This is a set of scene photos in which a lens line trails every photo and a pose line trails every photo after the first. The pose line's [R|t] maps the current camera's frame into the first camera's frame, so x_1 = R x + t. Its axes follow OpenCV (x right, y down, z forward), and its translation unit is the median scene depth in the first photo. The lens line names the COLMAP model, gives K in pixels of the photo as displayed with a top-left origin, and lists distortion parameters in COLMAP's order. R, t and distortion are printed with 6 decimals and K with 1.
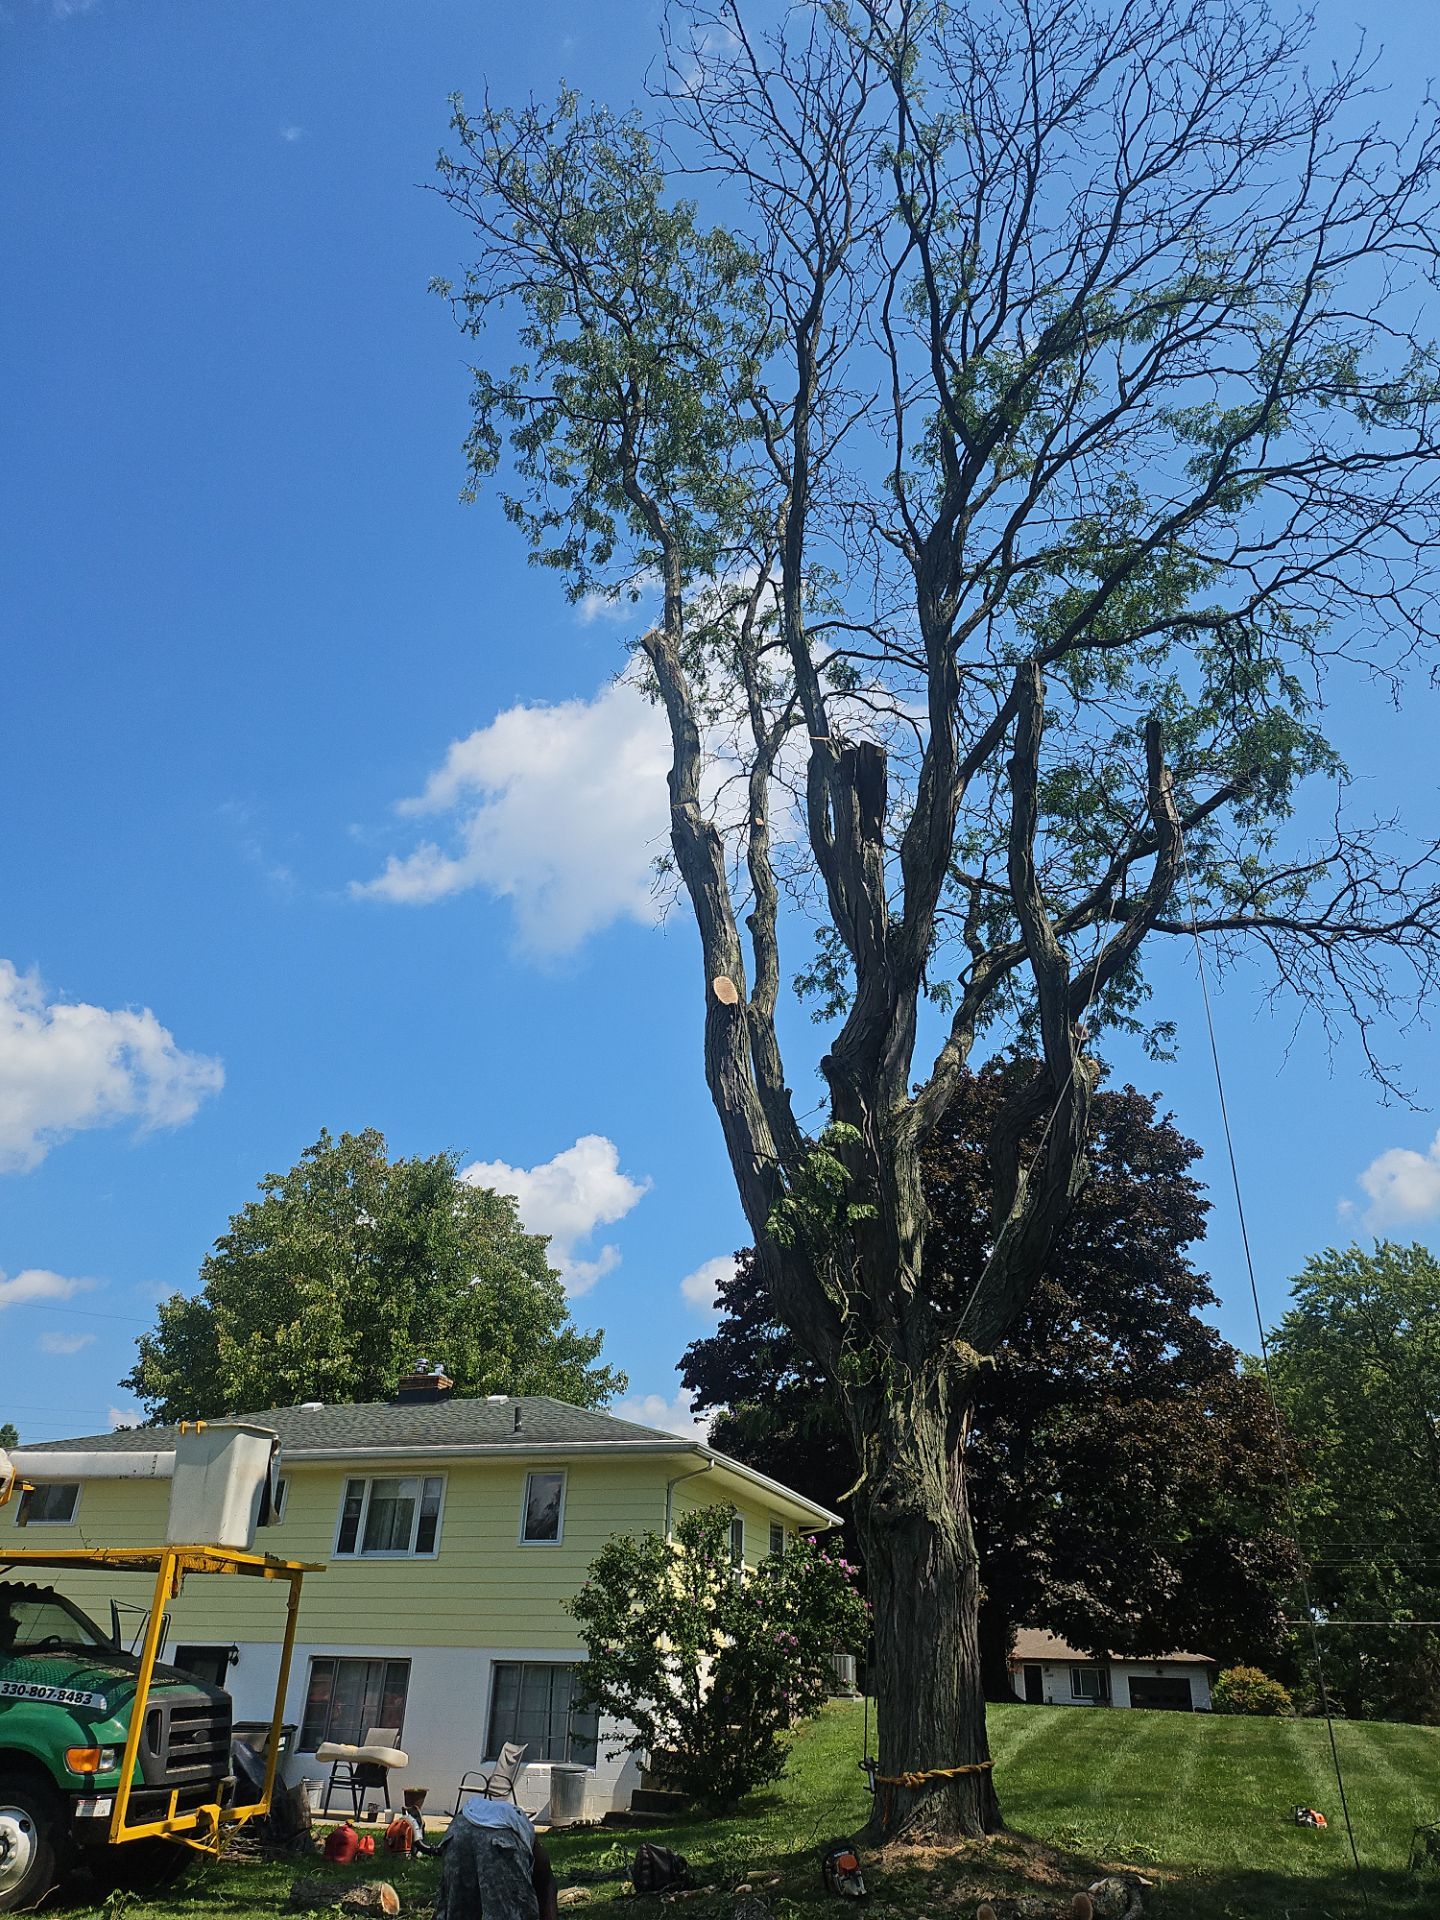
lens RADIAL K [[1335.4, 0, 736.3], [0, 1335.4, 961.7], [0, 0, 1]] dist [0.077673, -0.081946]
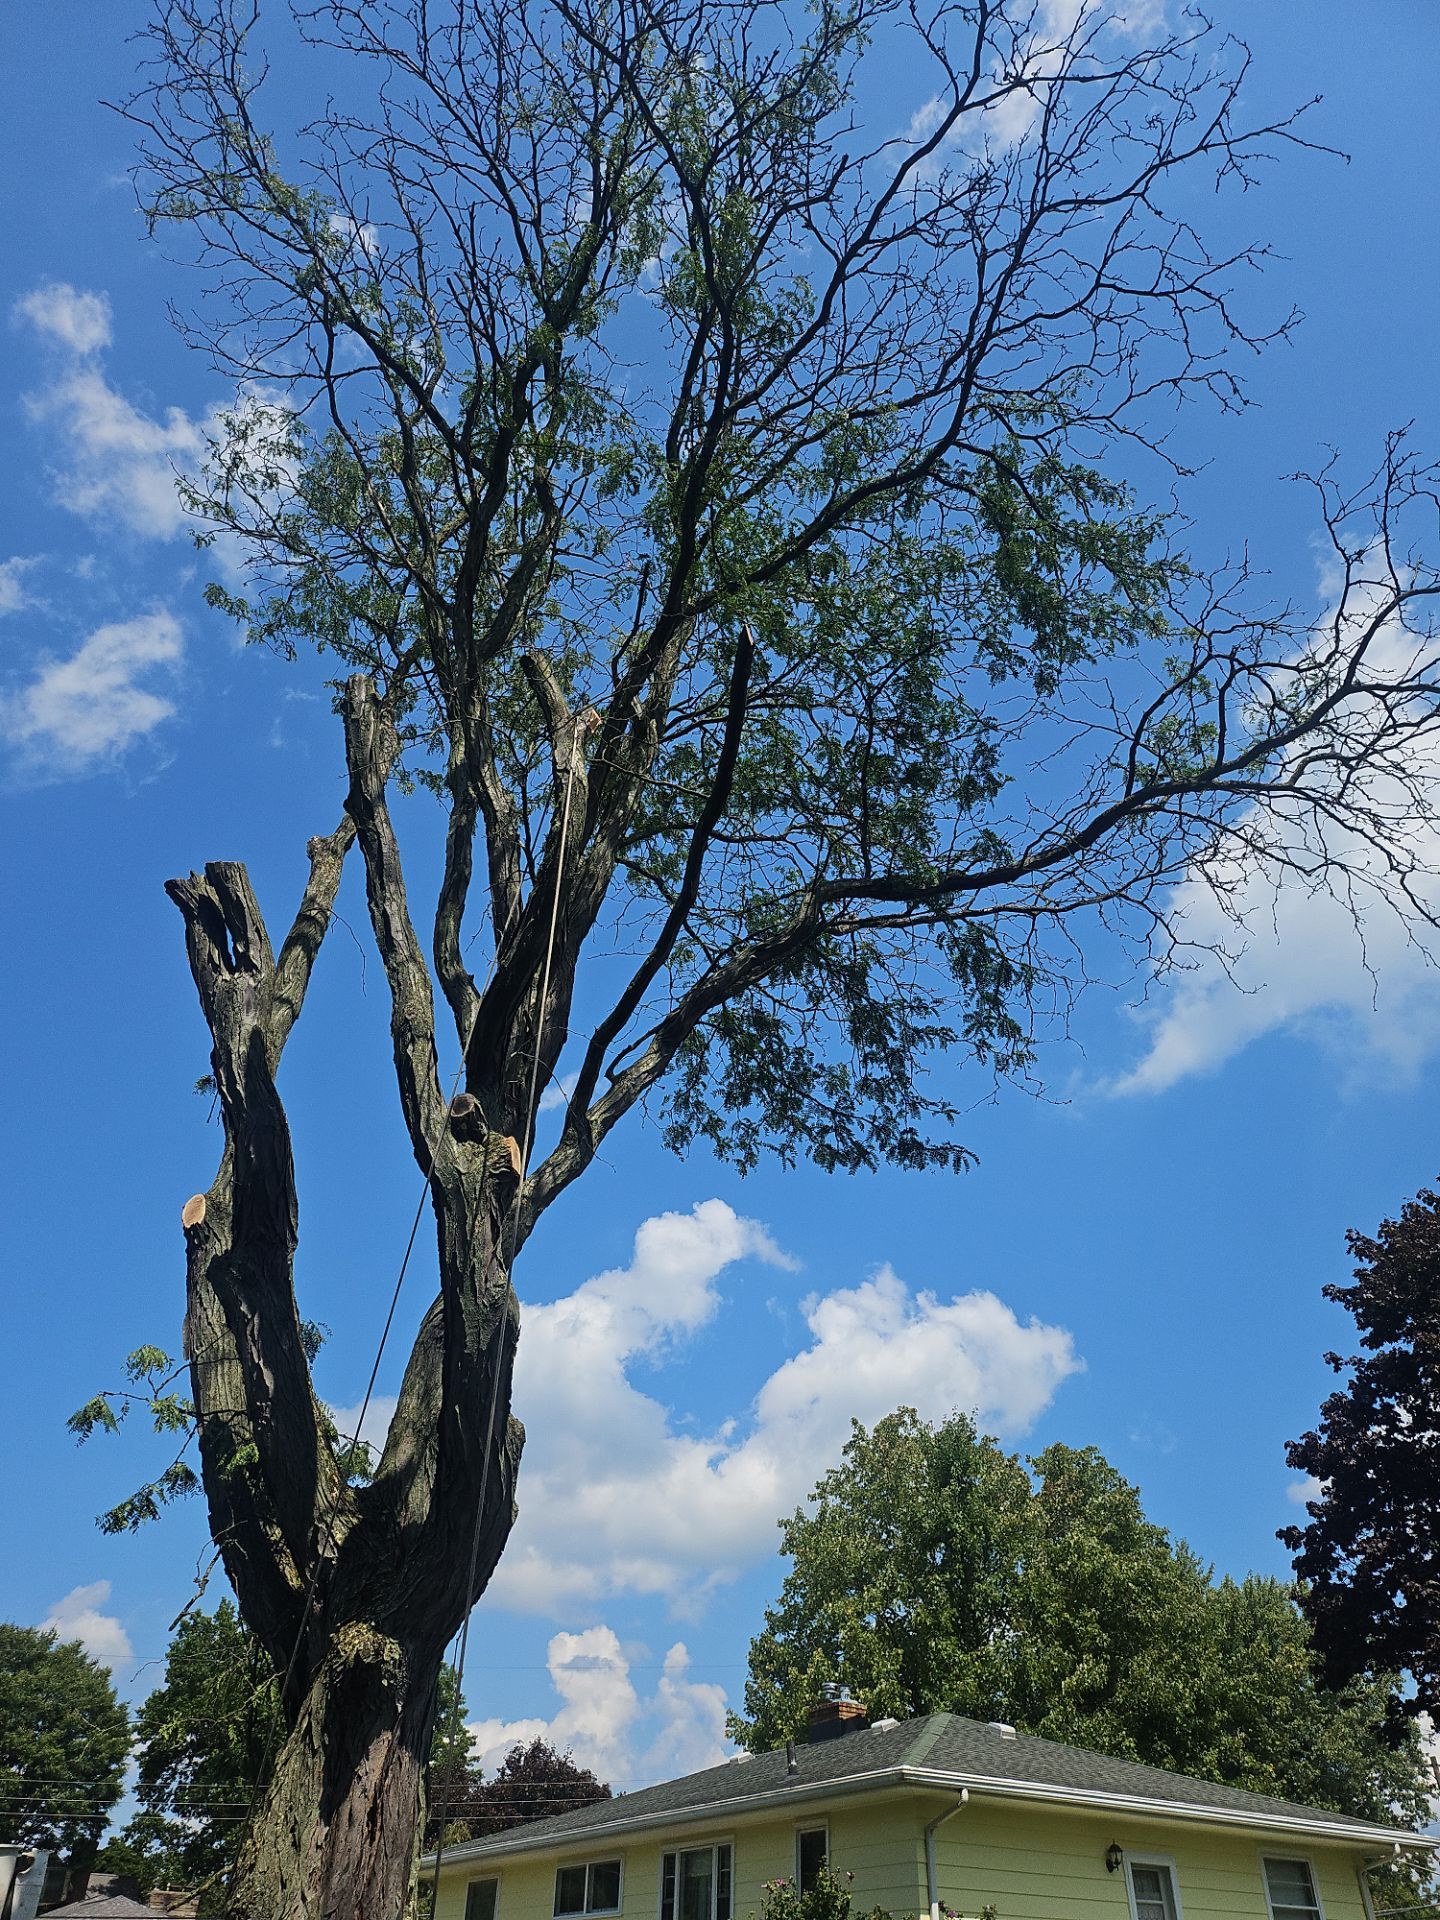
lens RADIAL K [[1335.4, 0, 726.0], [0, 1335.4, 957.1], [0, 0, 1]] dist [0.077673, -0.081946]
pose [[0.771776, -0.409814, -0.486224, 0.834231], [0.309674, 0.910056, -0.275500, 0.245240], [0.555395, 0.062054, 0.829268, 0.576486]]
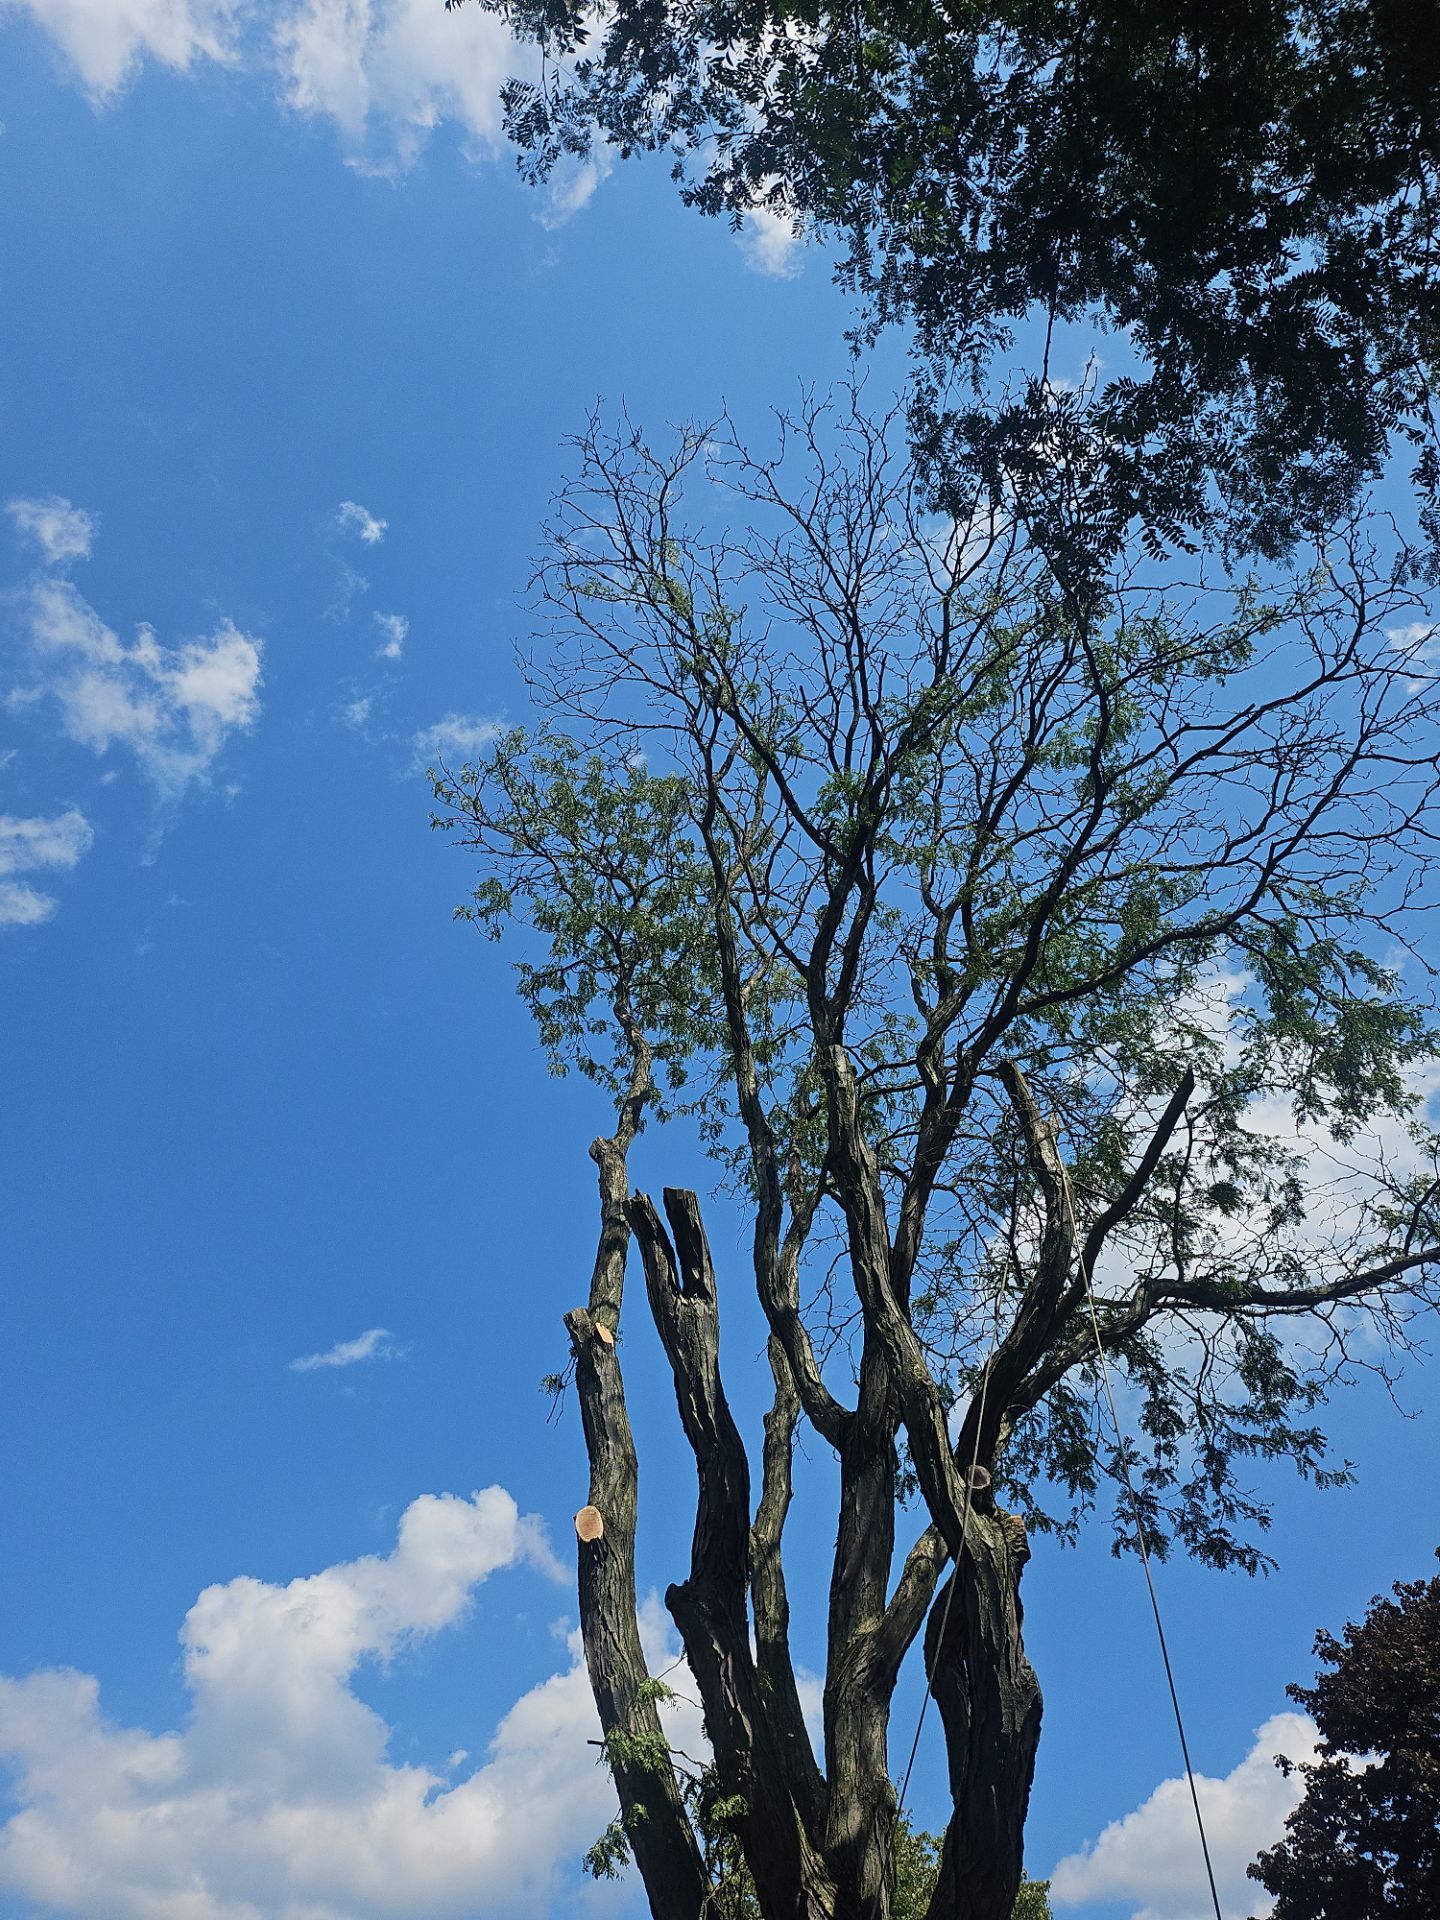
lens RADIAL K [[1335.4, 0, 719.0], [0, 1335.4, 944.5], [0, 0, 1]] dist [0.077673, -0.081946]
pose [[0.886030, -0.353637, -0.299821, 0.529430], [0.205877, 0.879532, -0.428996, 0.096861], [0.415411, 0.318377, 0.852097, 0.233161]]
